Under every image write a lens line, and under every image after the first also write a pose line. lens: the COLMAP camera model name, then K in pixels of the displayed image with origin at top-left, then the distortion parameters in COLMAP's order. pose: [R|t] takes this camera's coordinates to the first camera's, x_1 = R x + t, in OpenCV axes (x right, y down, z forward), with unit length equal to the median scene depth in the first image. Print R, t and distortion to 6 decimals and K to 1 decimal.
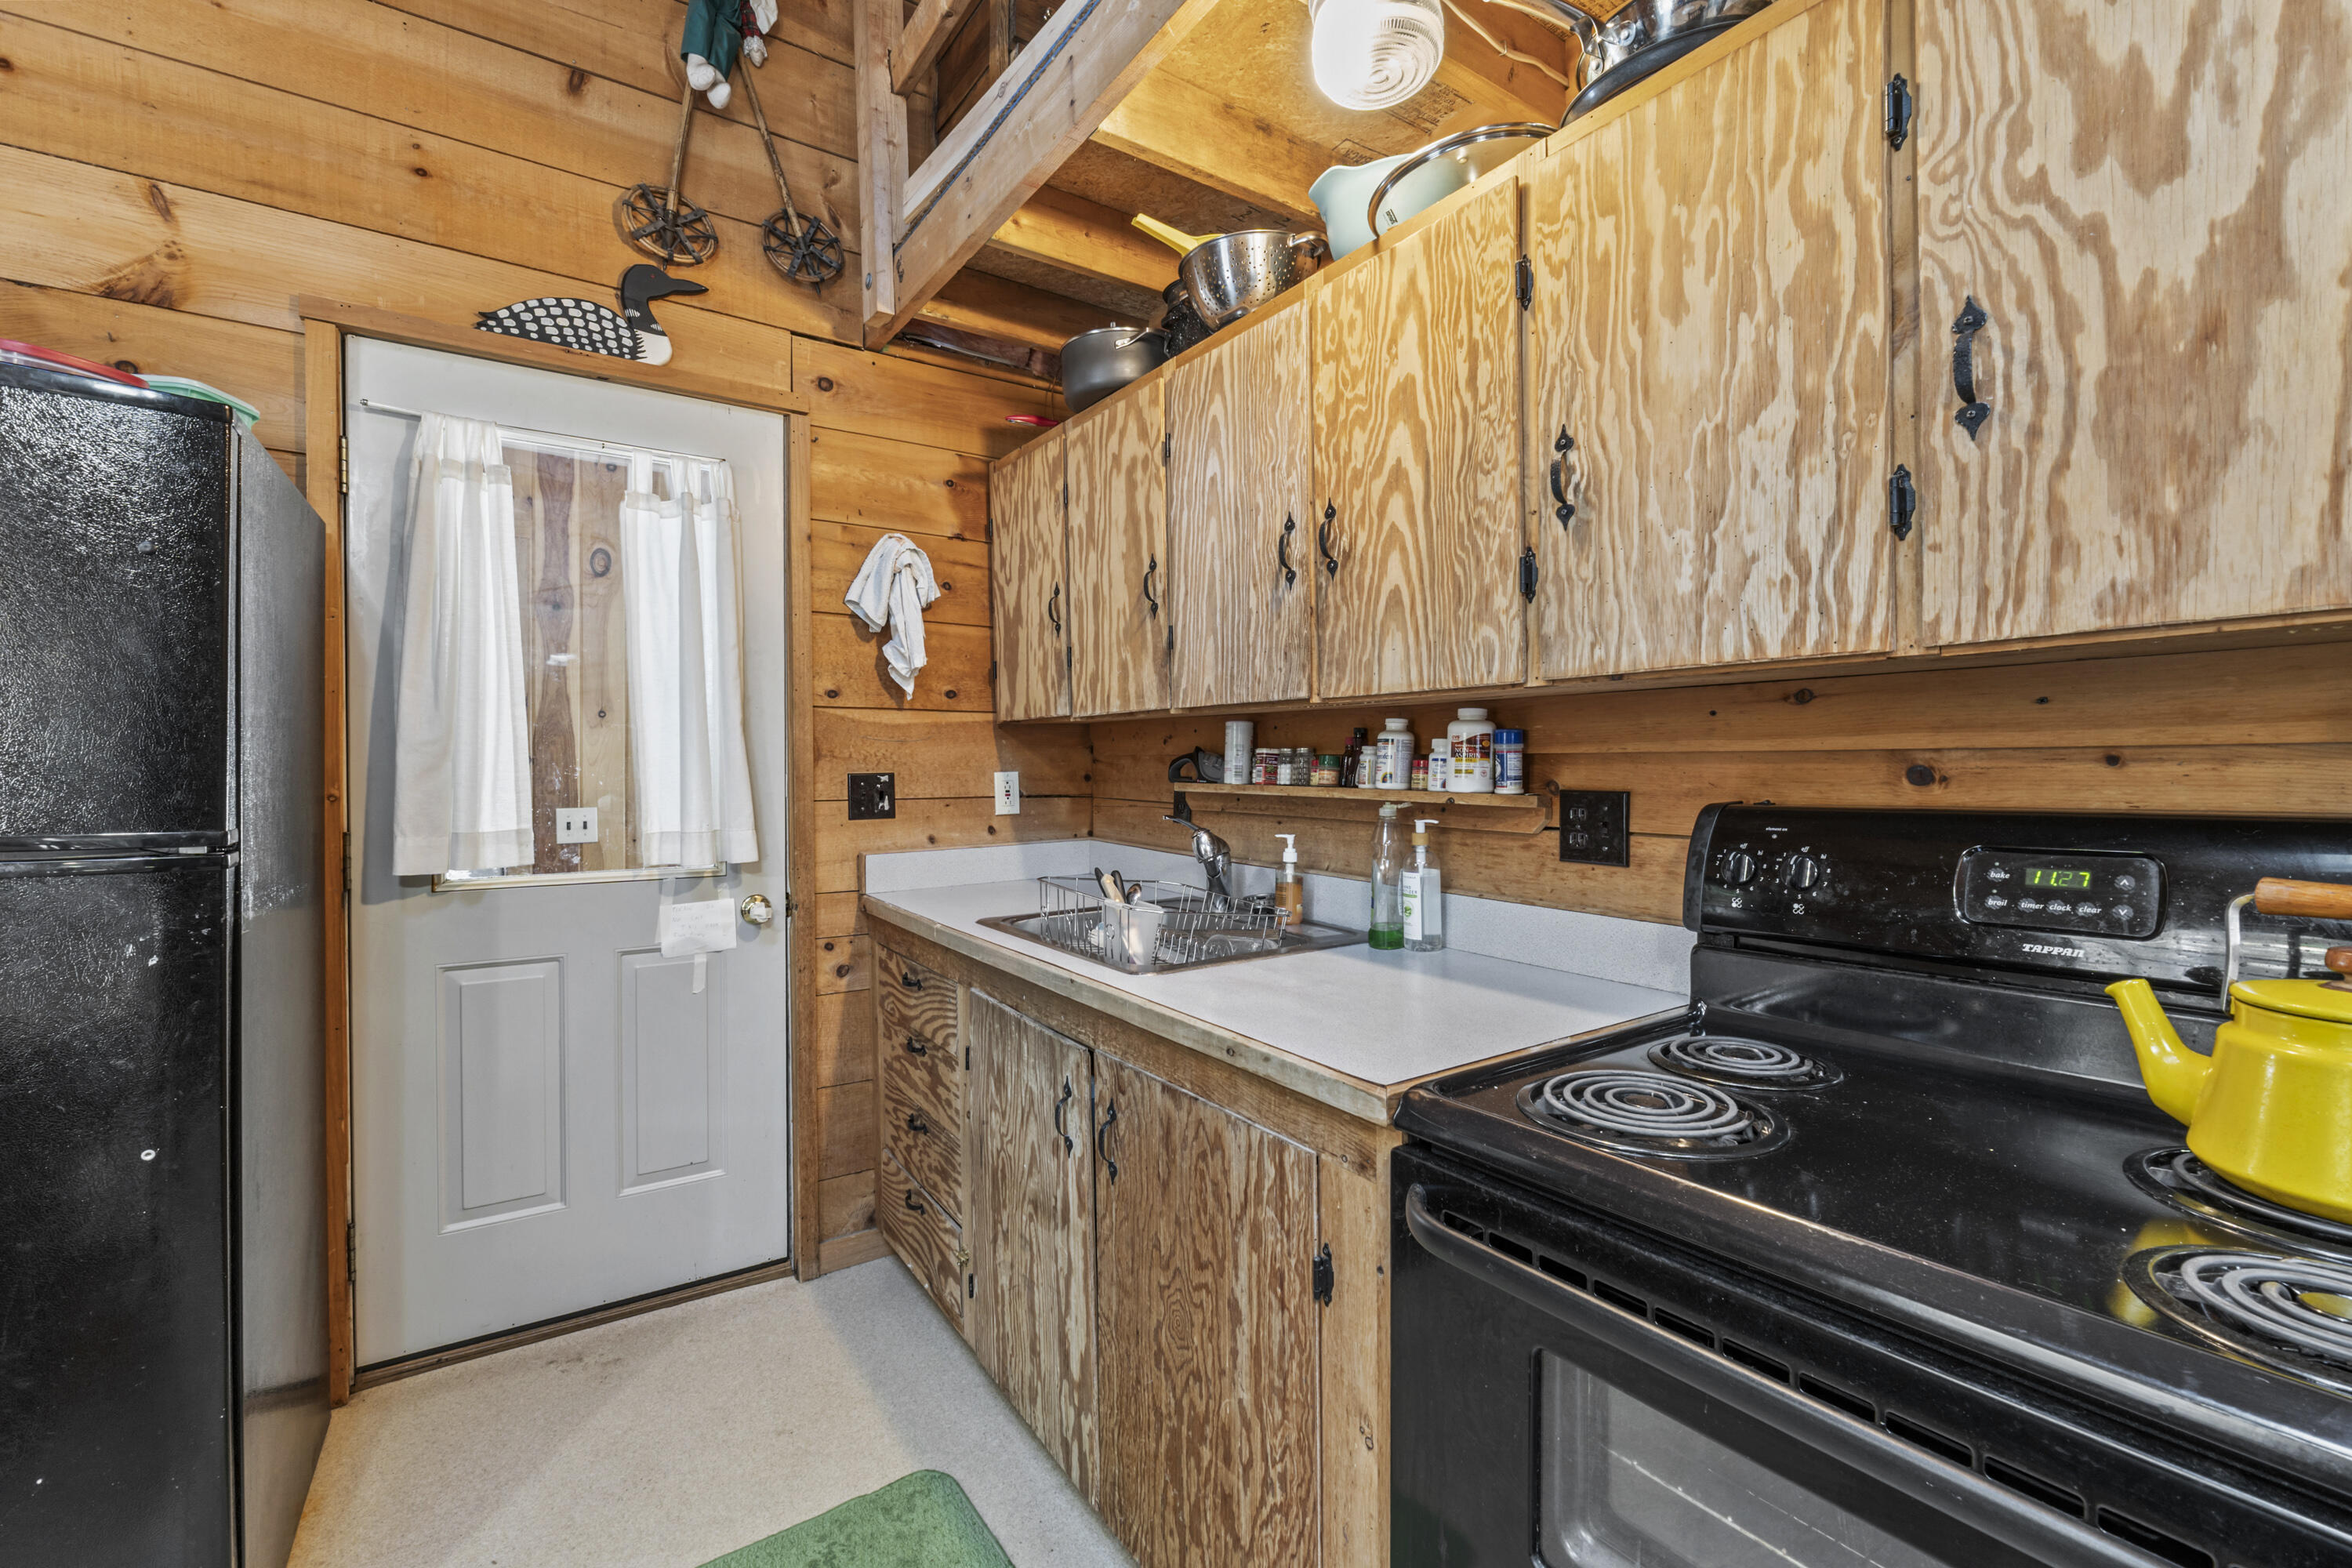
lens RADIAL K [[997.1, 0, 1169.0], [0, 997.1, 774.7], [0, 0, 1]] dist [-0.005148, -0.000331]
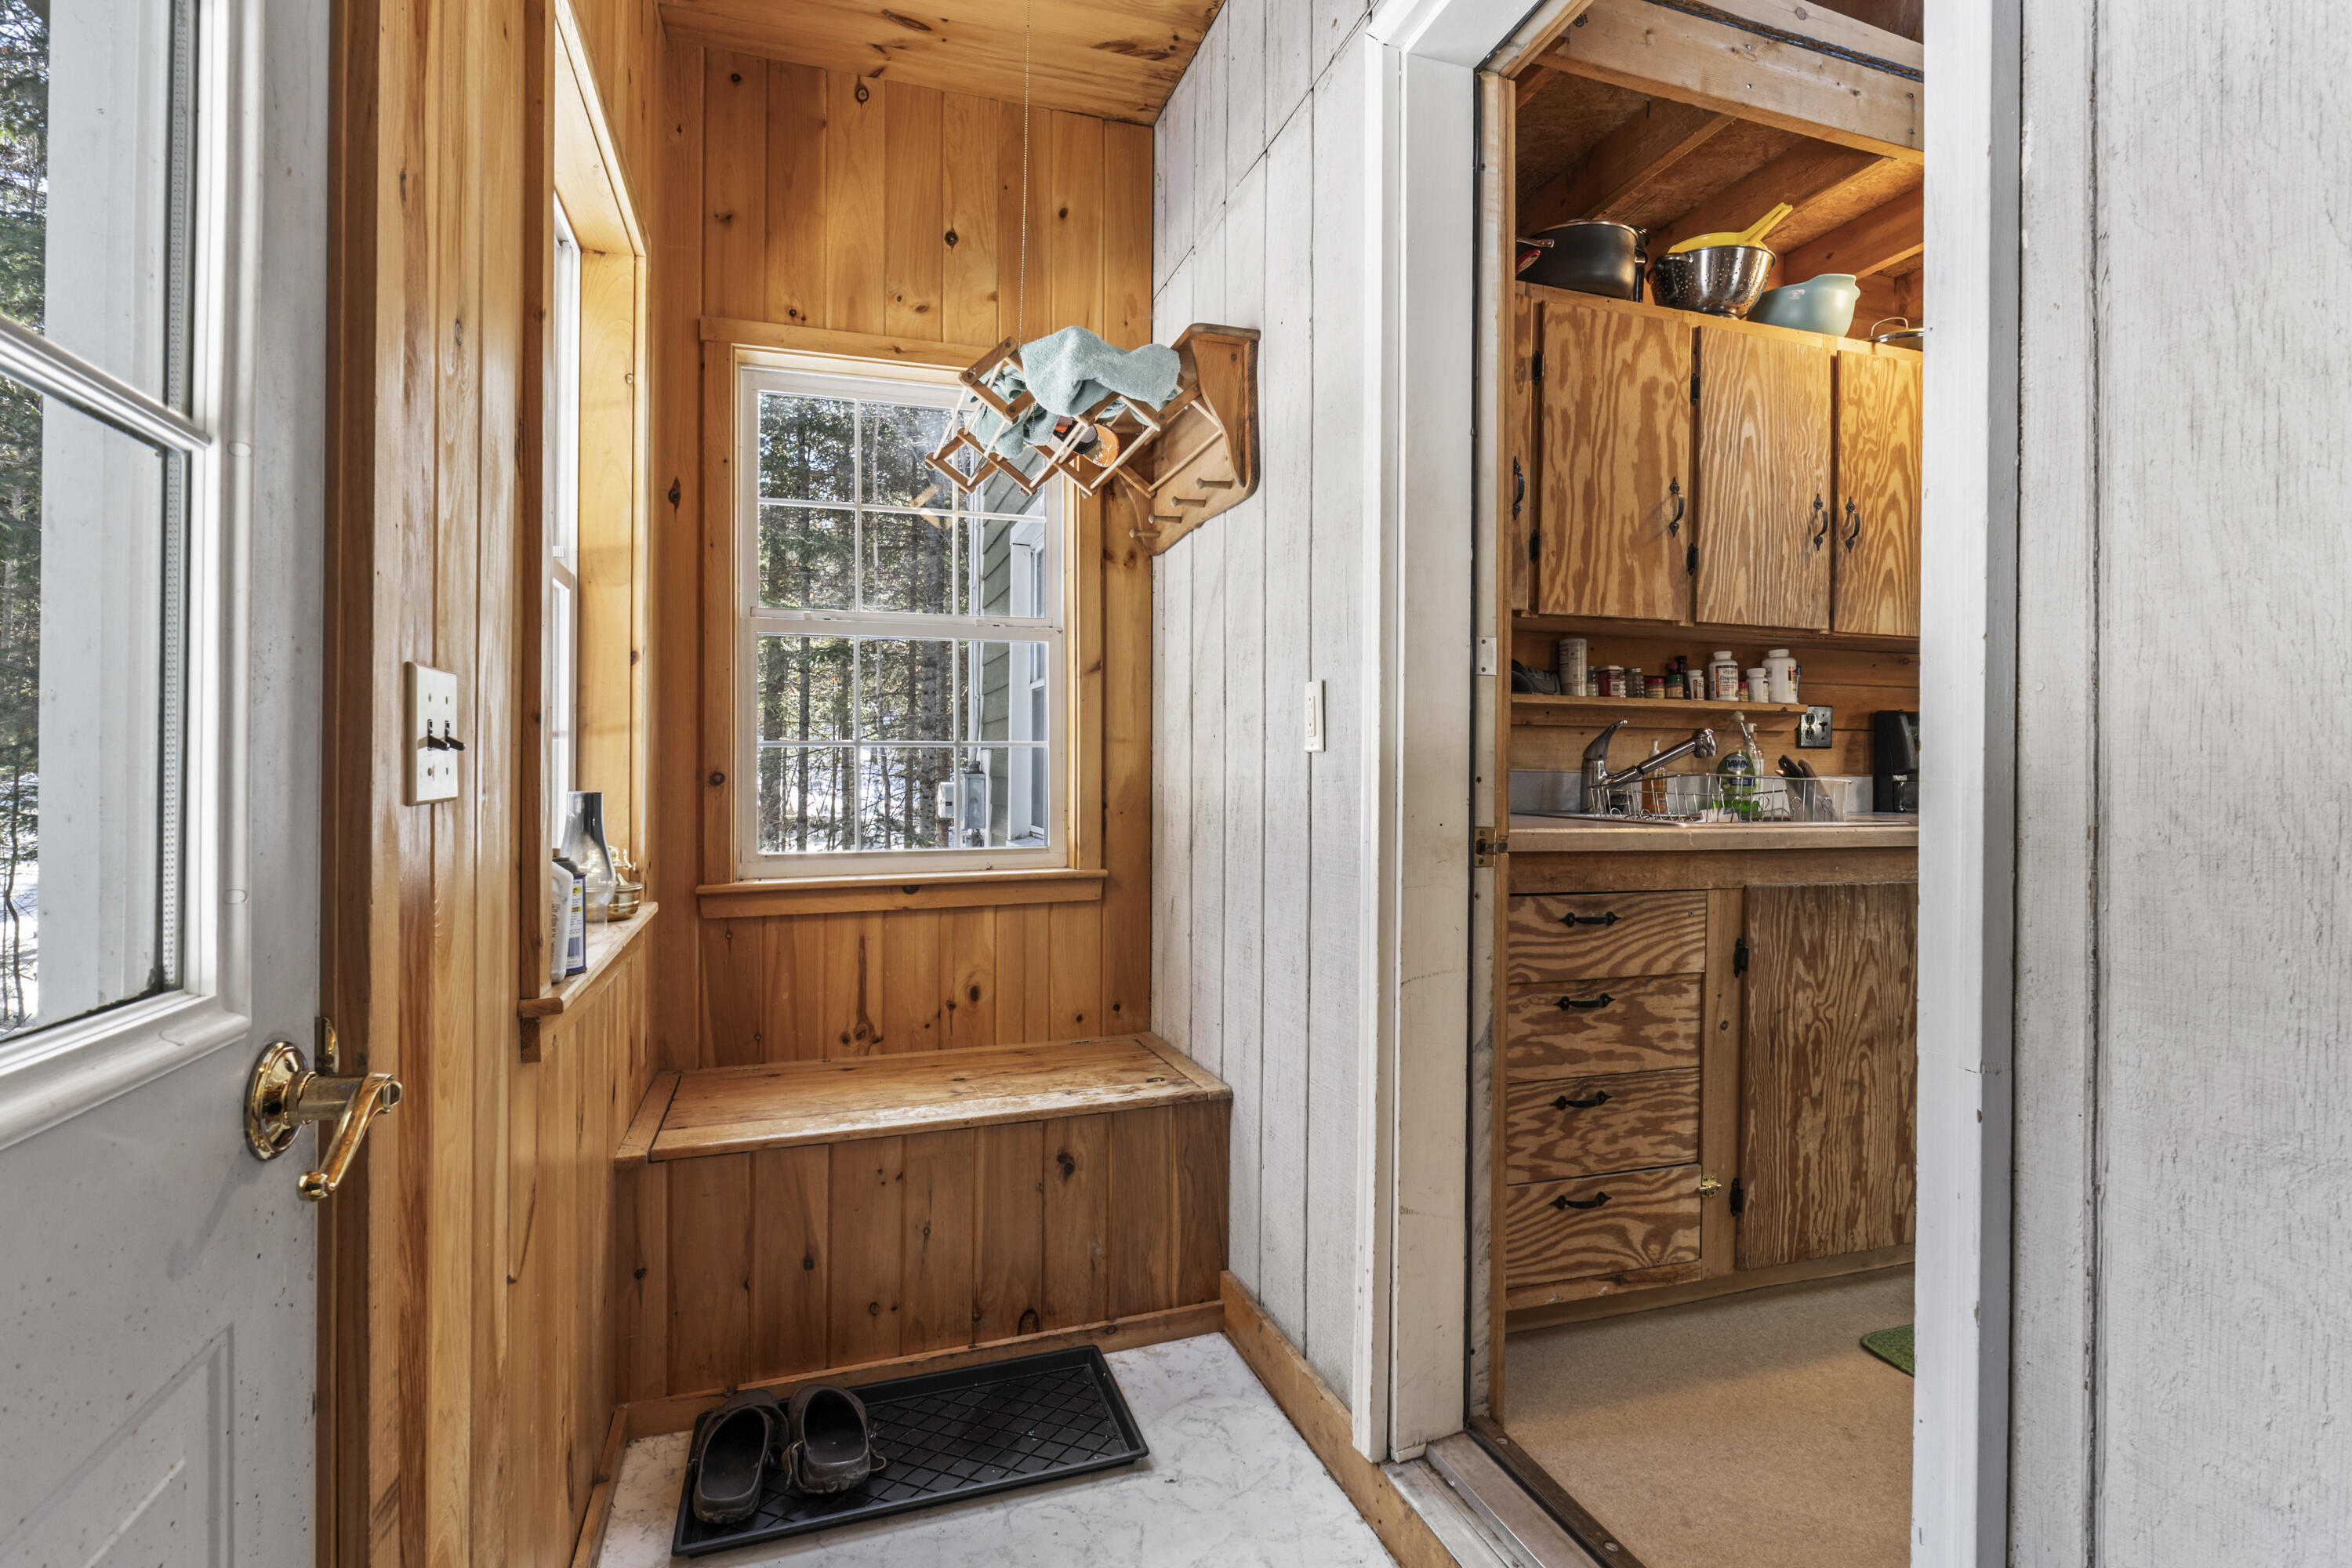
lens RADIAL K [[1105.0, 0, 1172.3], [0, 1105.0, 779.7], [0, 0, 1]] dist [0.001384, 0.000071]
pose [[0.267161, -0.001458, 0.963651, -1.253104], [0.007321, 0.999973, -0.000517, 0.100981], [-0.963624, 0.007193, 0.267165, 1.136006]]
